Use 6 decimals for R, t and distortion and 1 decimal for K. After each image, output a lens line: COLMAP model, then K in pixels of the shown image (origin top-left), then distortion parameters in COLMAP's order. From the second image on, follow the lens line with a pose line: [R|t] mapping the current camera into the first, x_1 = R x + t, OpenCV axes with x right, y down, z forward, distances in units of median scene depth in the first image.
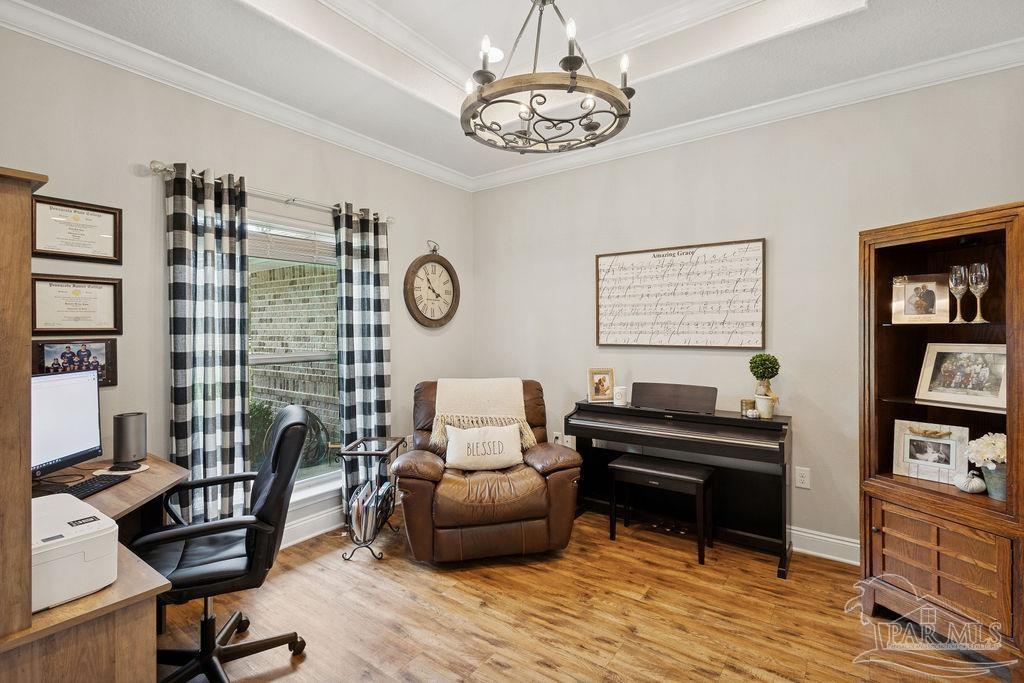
lens RADIAL K [[478.1, 0, 512.6], [0, 478.1, 332.7], [0, 0, 1]] dist [-0.001030, -0.000735]
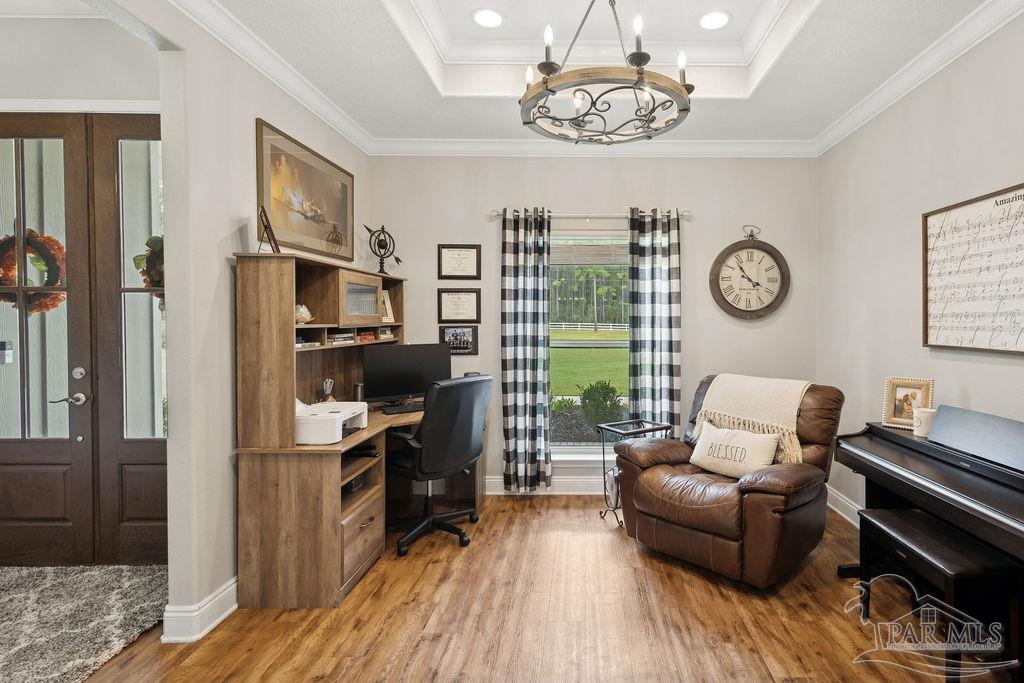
lens RADIAL K [[478.1, 0, 538.3], [0, 478.1, 328.4], [0, 0, 1]] dist [-0.001030, -0.000735]
pose [[0.583996, 0.018995, -0.811534, 0.451393], [-0.010575, 0.999819, 0.015793, -0.004441], [0.811688, -0.000641, 0.584091, 0.169566]]
